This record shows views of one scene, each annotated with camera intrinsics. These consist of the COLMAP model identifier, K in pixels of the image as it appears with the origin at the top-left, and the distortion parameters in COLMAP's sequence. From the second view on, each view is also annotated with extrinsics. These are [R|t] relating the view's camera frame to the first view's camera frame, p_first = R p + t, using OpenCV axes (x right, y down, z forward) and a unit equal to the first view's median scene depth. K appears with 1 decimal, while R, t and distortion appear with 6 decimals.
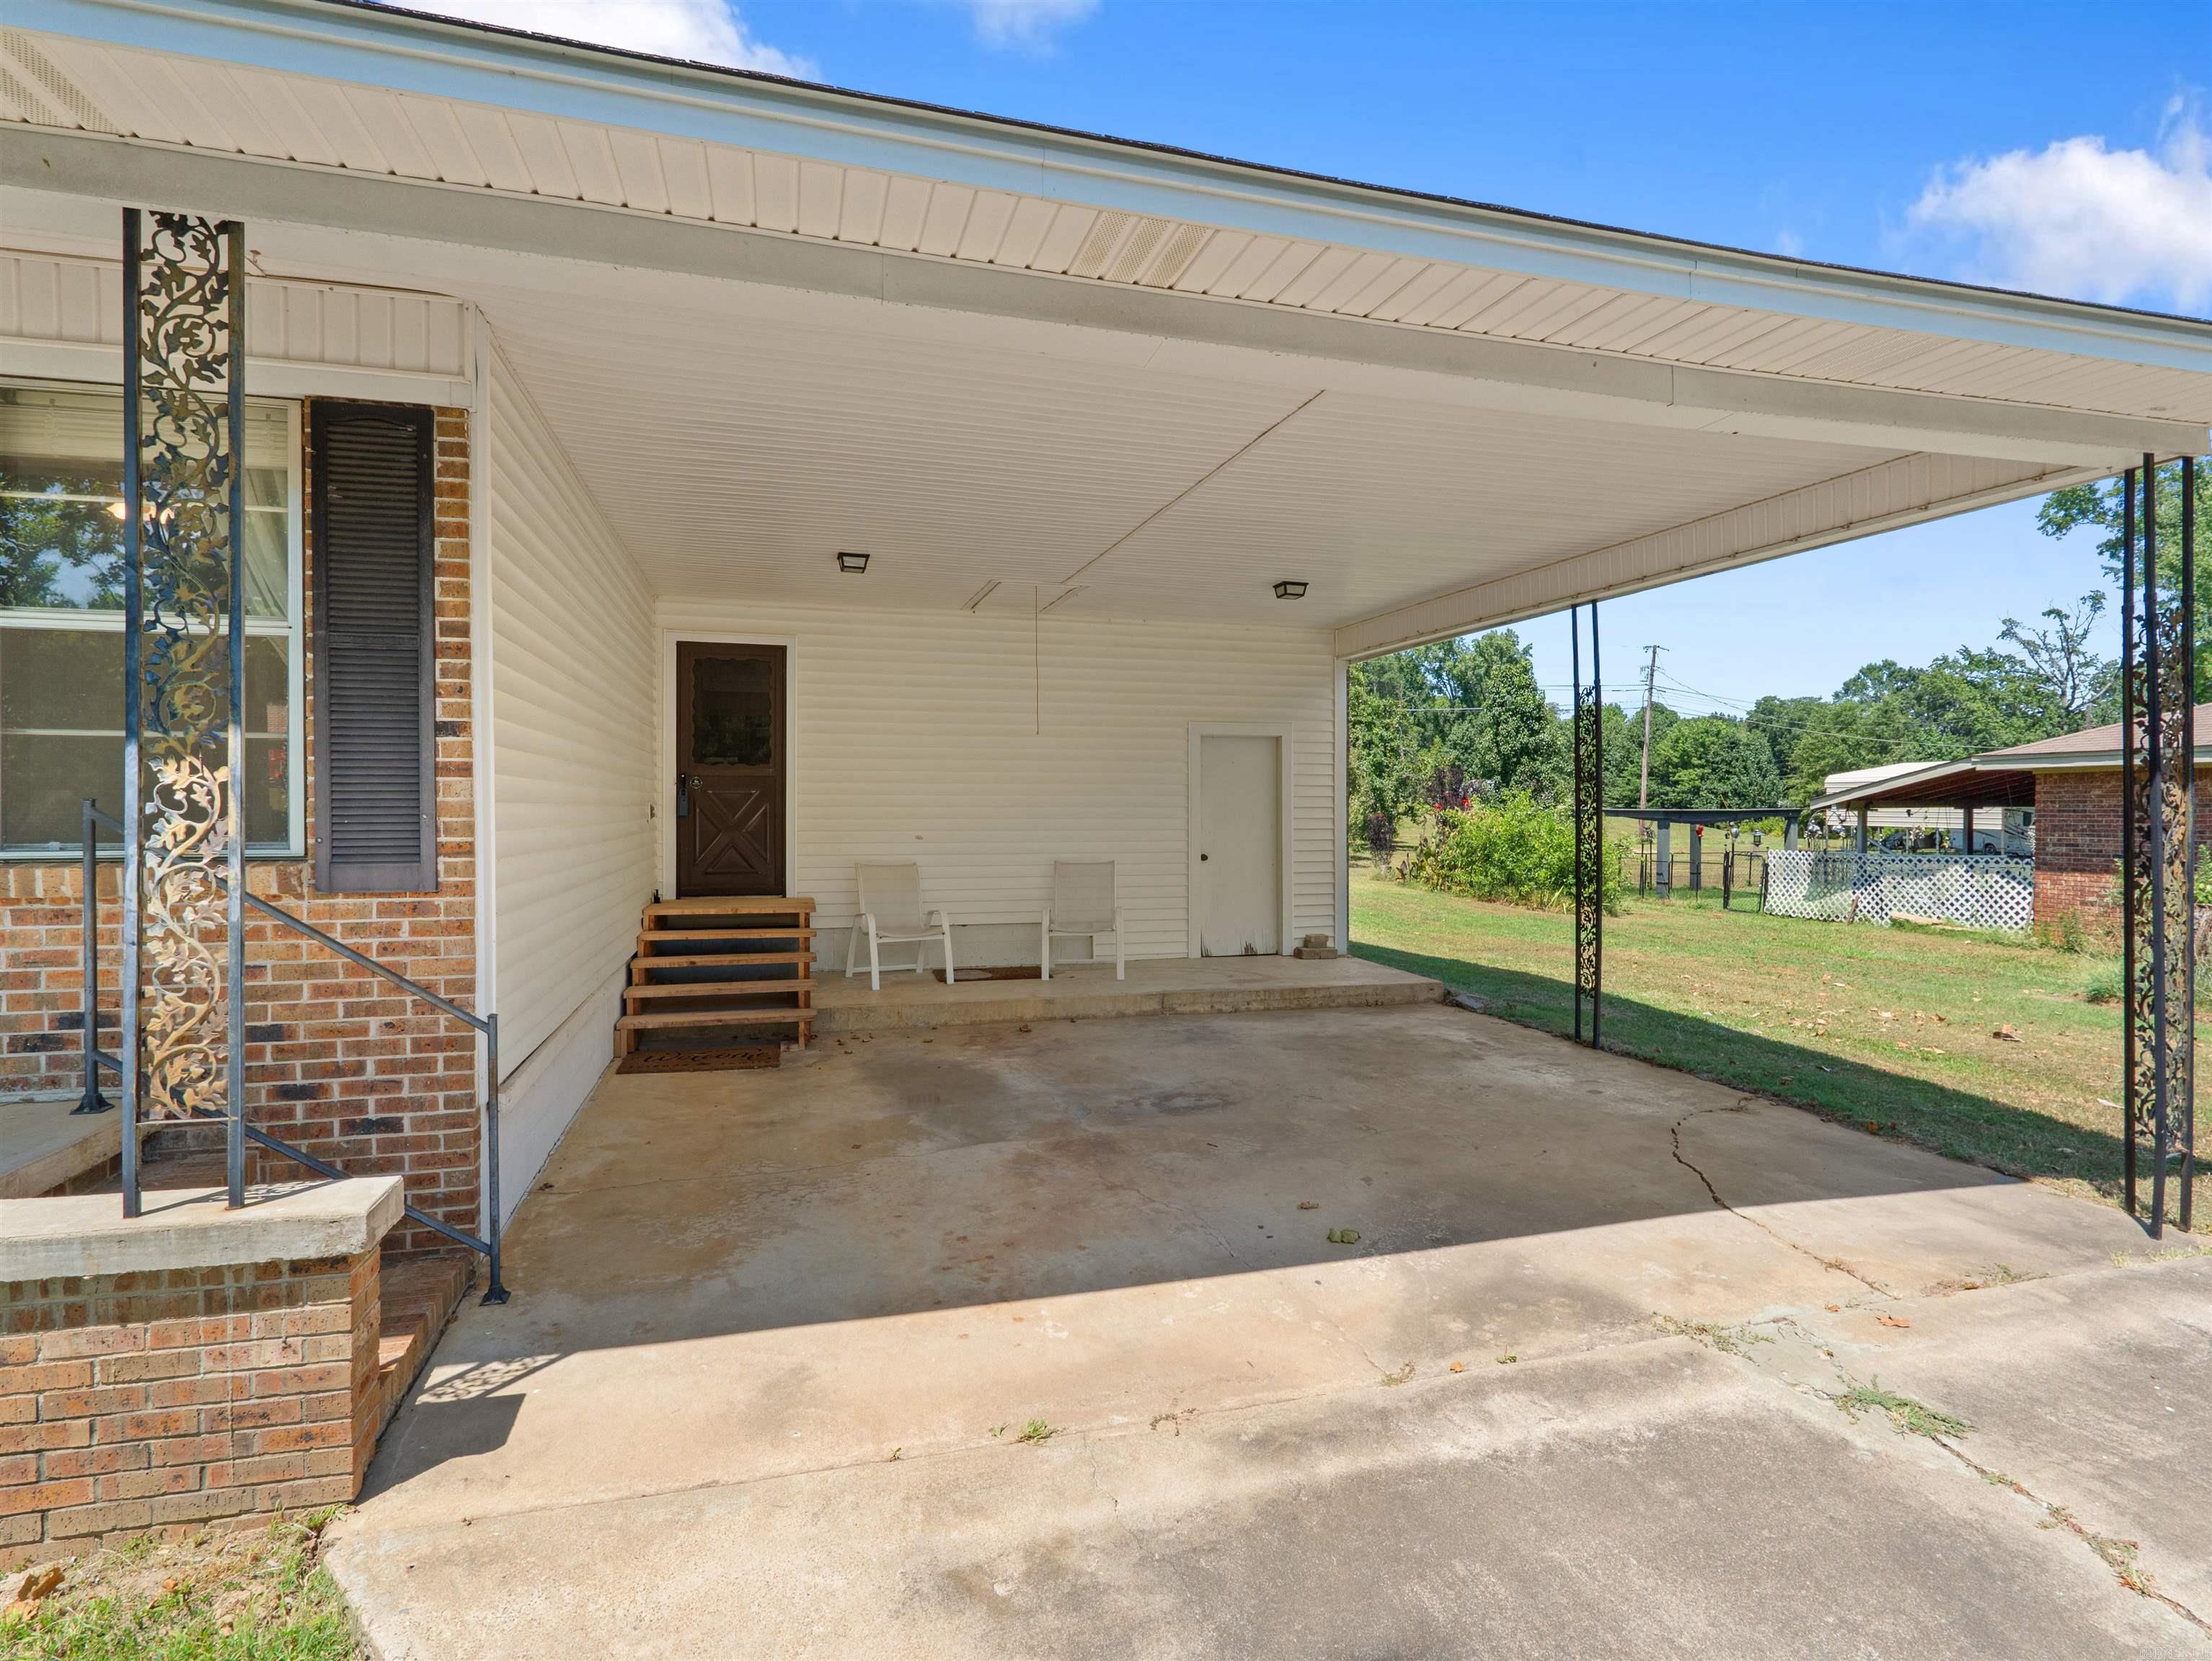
lens RADIAL K [[1156.0, 0, 1106.1], [0, 1156.0, 823.2], [0, 0, 1]] dist [-0.009536, 0.002004]
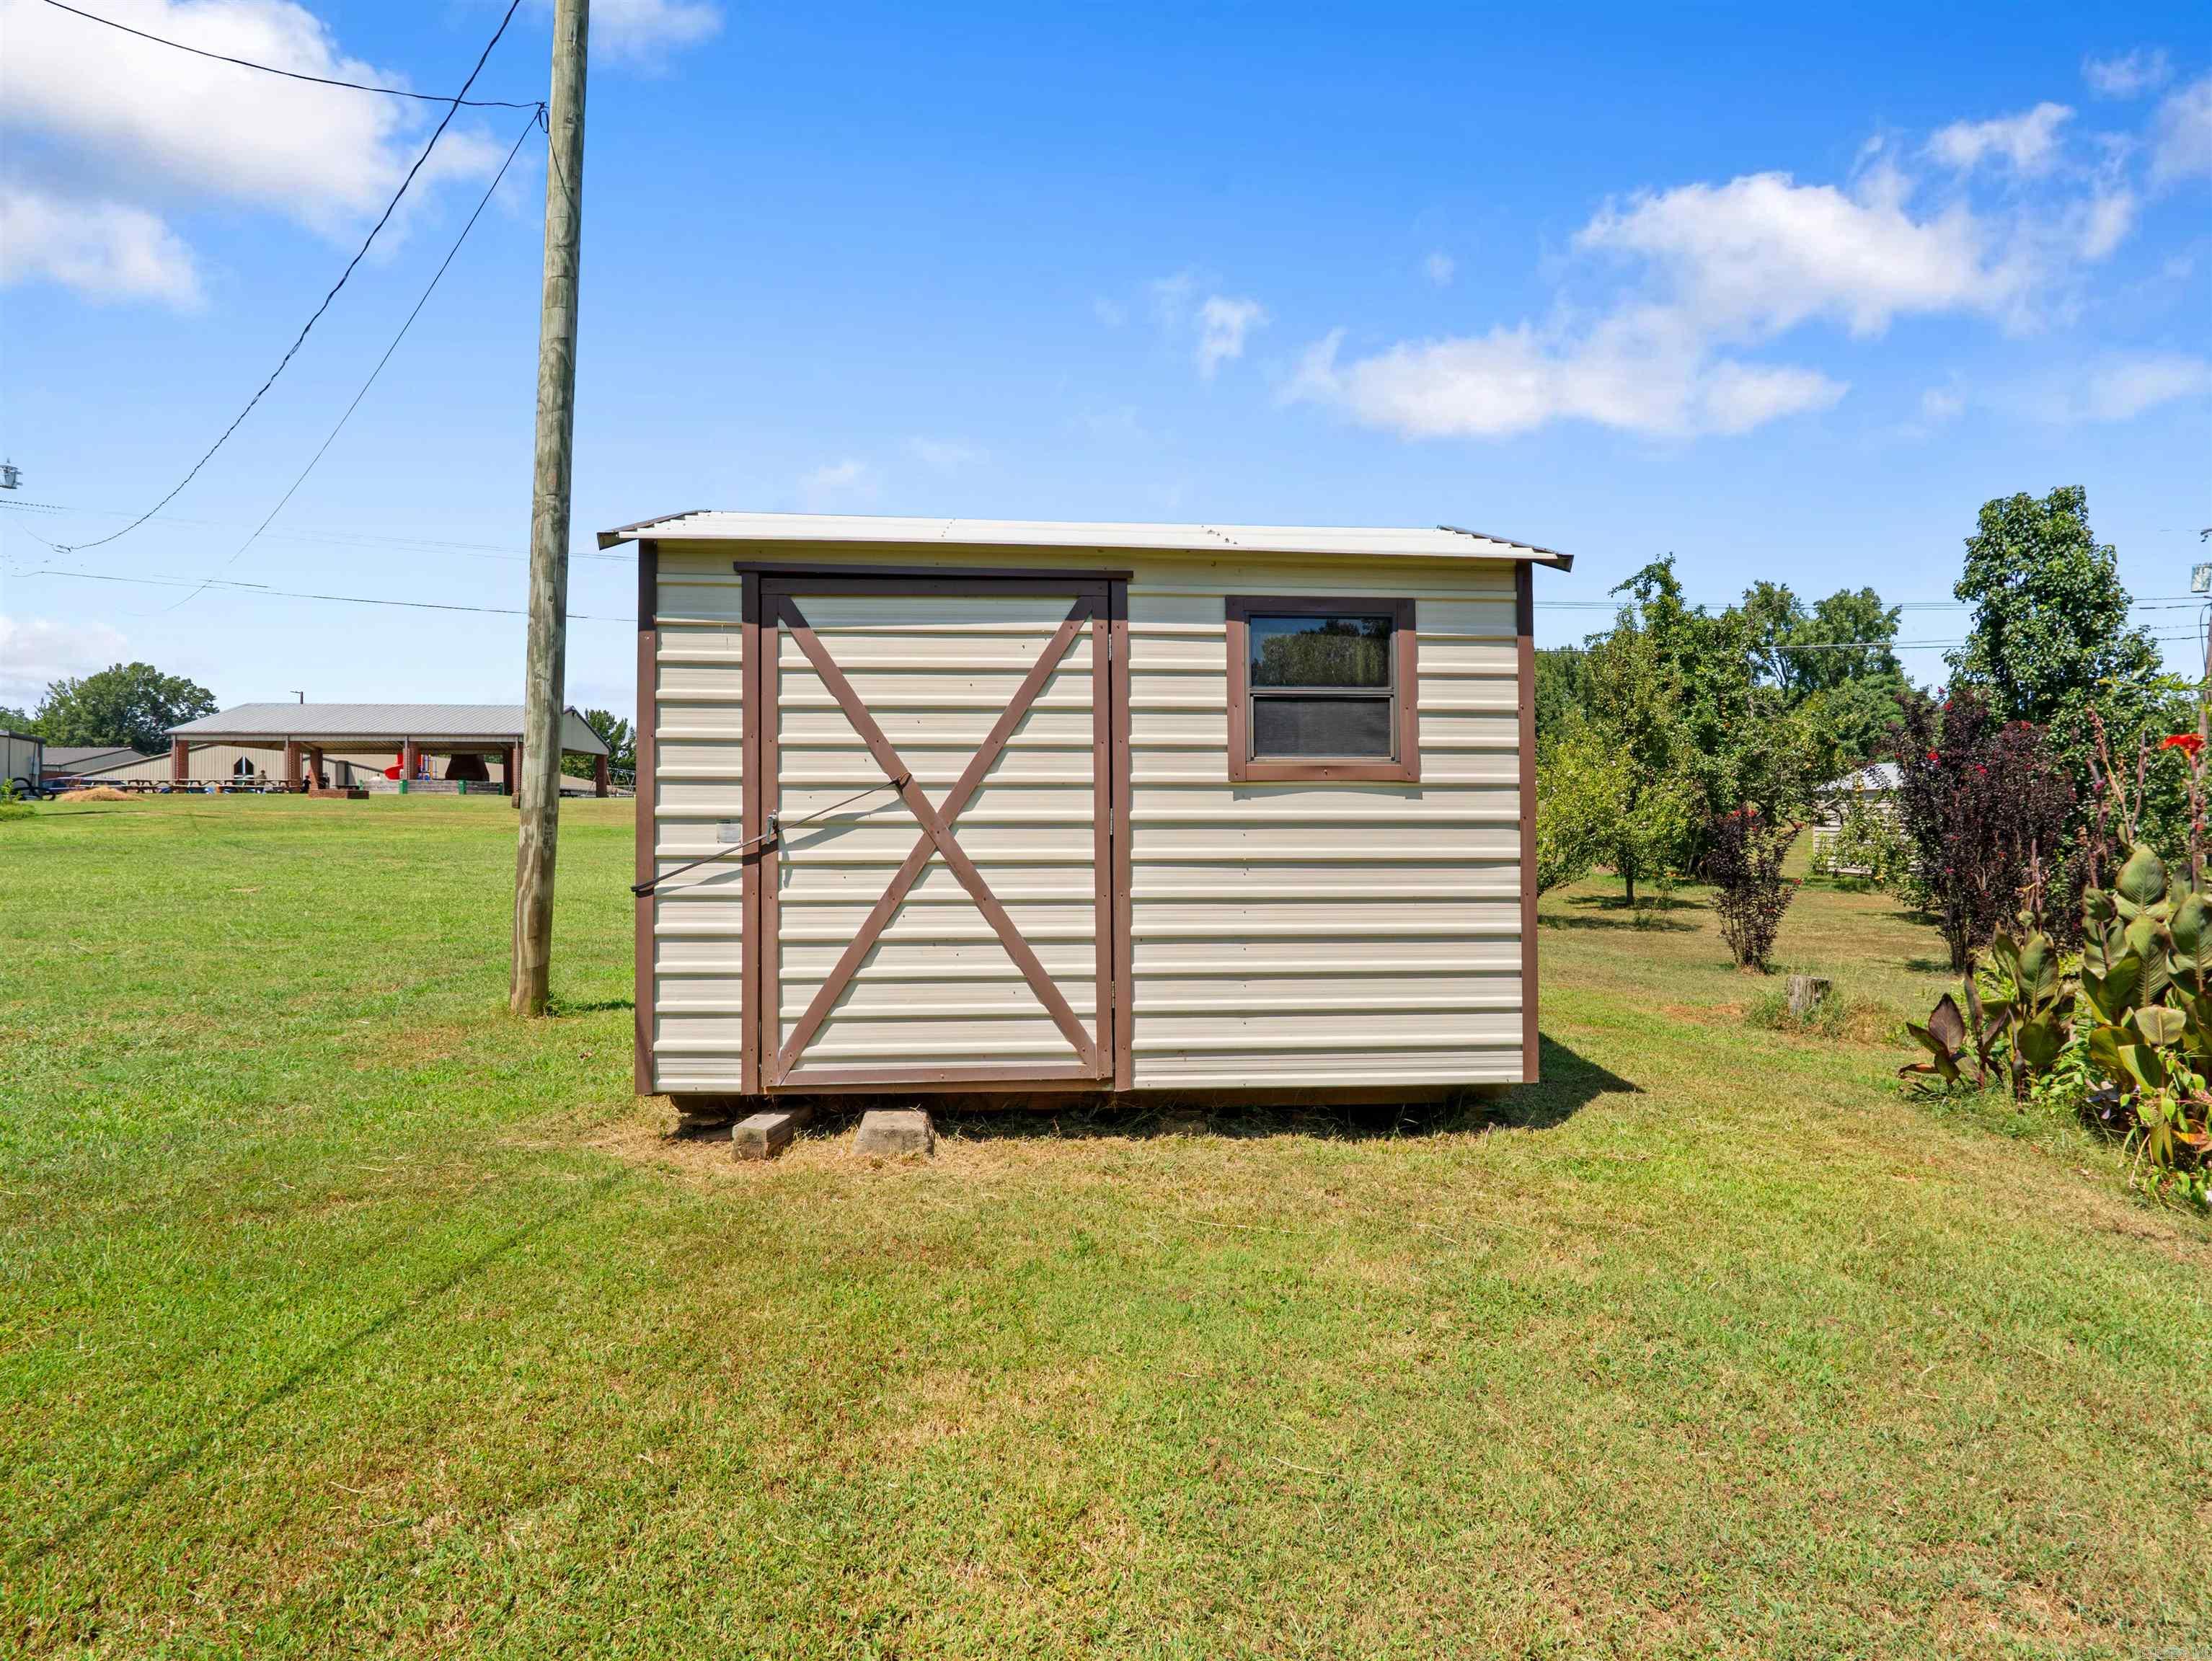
lens RADIAL K [[1156.0, 0, 1107.8], [0, 1156.0, 830.6], [0, 0, 1]] dist [-0.009536, 0.002004]
pose [[0.974624, 0.003423, -0.223822, 0.091656], [-0.004855, 0.999971, -0.005849, 0.001956], [0.223795, 0.006787, 0.974613, 0.455807]]
